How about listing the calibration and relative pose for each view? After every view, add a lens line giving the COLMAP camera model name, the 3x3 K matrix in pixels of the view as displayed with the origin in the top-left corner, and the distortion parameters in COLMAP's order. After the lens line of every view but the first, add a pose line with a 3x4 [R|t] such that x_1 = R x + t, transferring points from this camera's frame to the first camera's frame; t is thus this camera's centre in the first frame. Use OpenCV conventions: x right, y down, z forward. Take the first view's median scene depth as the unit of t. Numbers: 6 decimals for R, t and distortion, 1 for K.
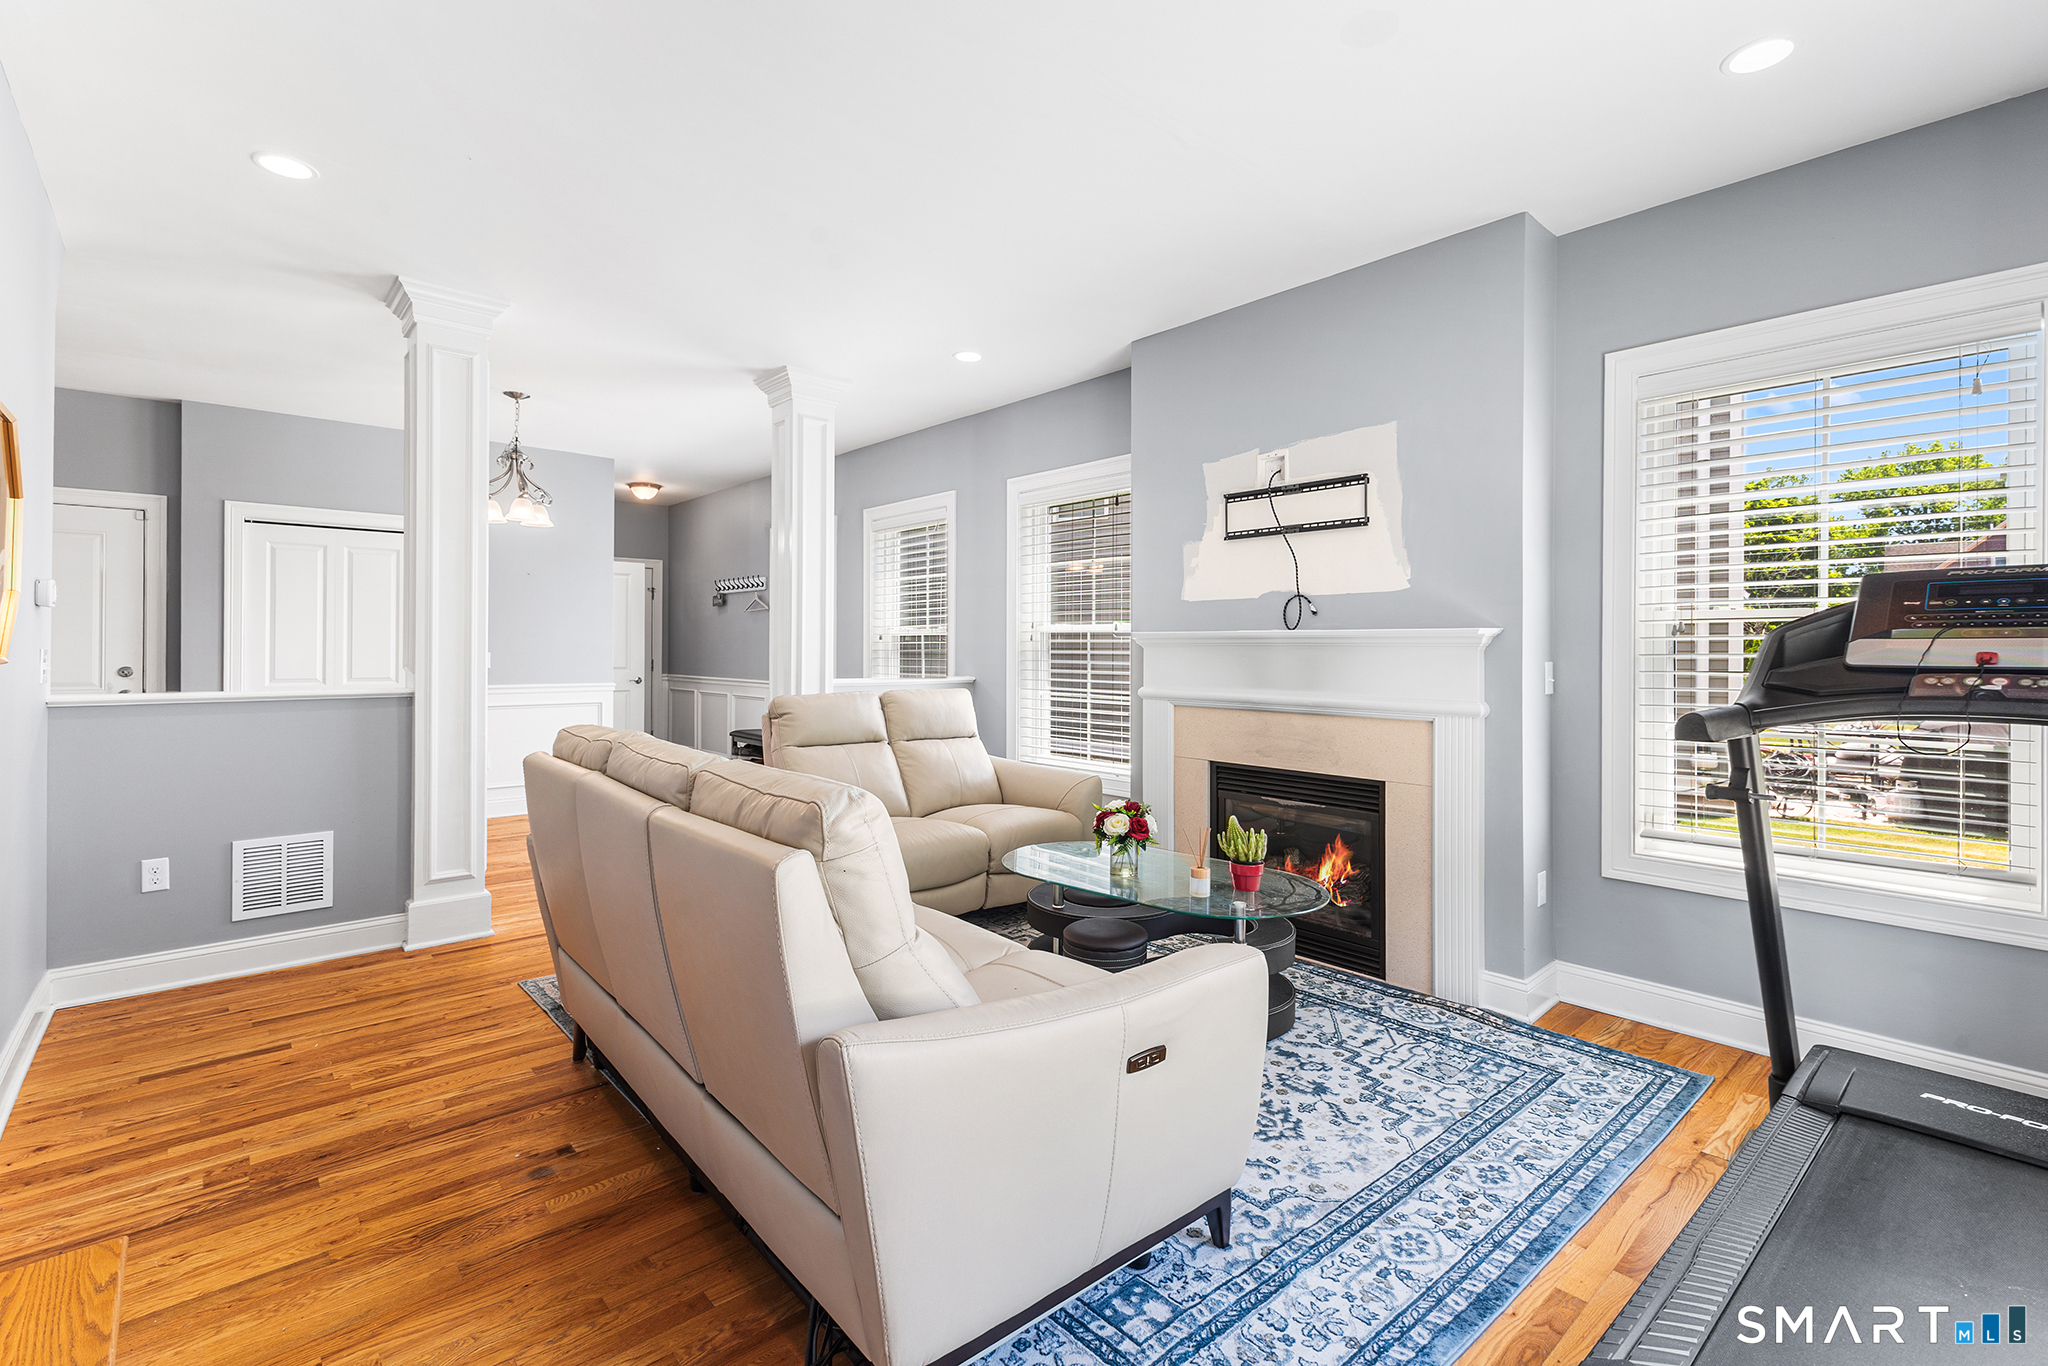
lens RADIAL K [[888.4, 0, 1026.4], [0, 888.4, 645.6], [0, 0, 1]] dist [-0.002798, -0.000139]
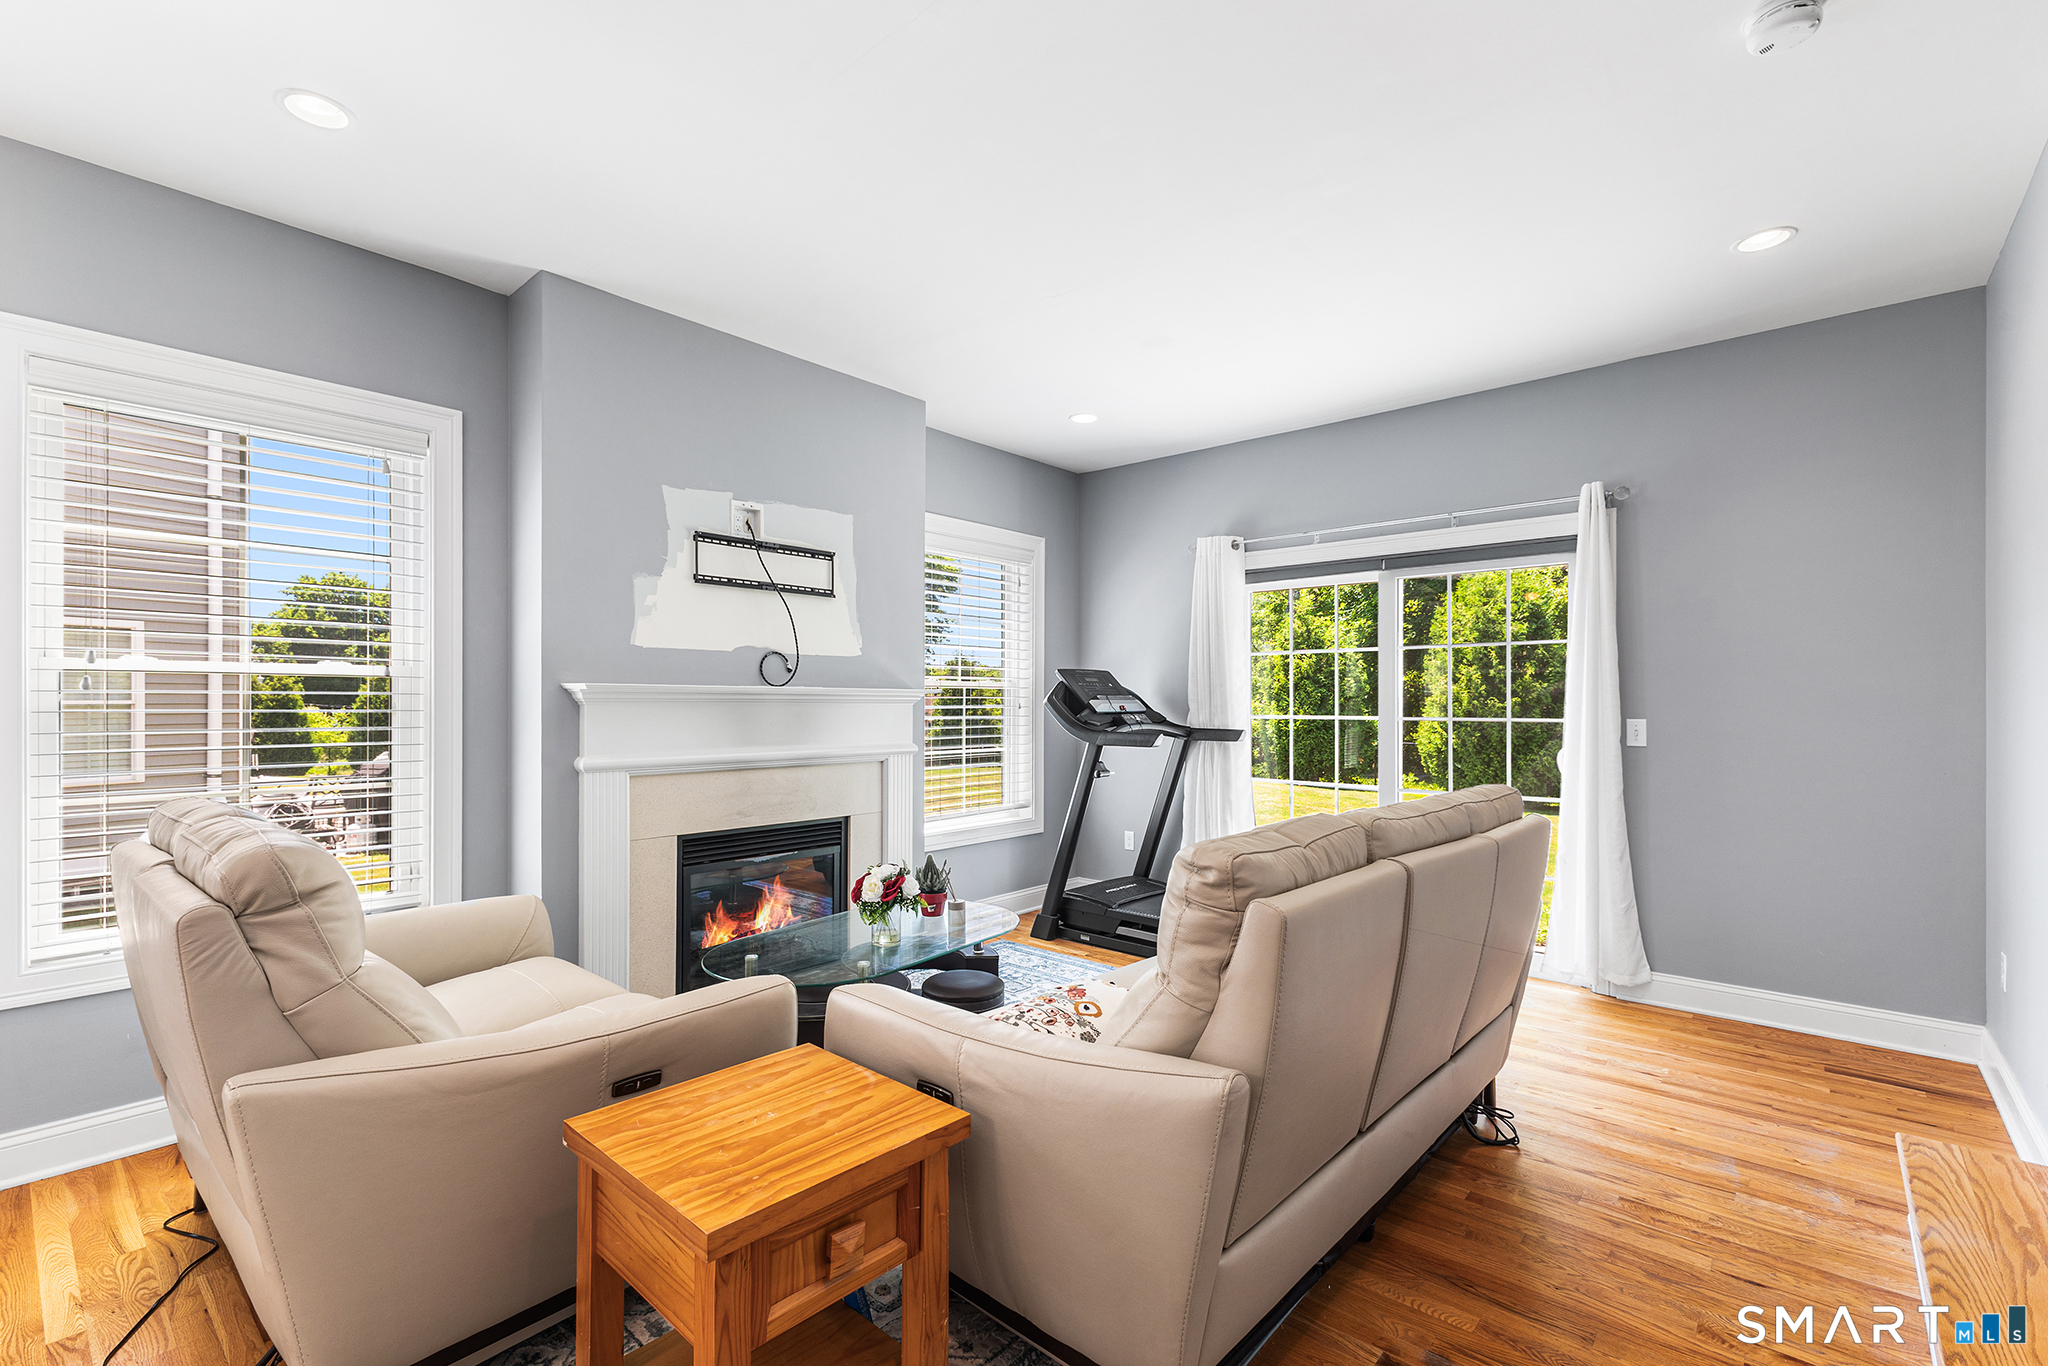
lens RADIAL K [[894.7, 0, 1029.6], [0, 894.7, 673.5], [0, 0, 1]] dist [0.003441, 0.000237]
pose [[-0.108735, 0.030801, 0.993593, -0.746316], [-0.001186, 0.999515, -0.031114, -0.000366], [-0.994070, -0.004561, -0.108646, 0.817397]]
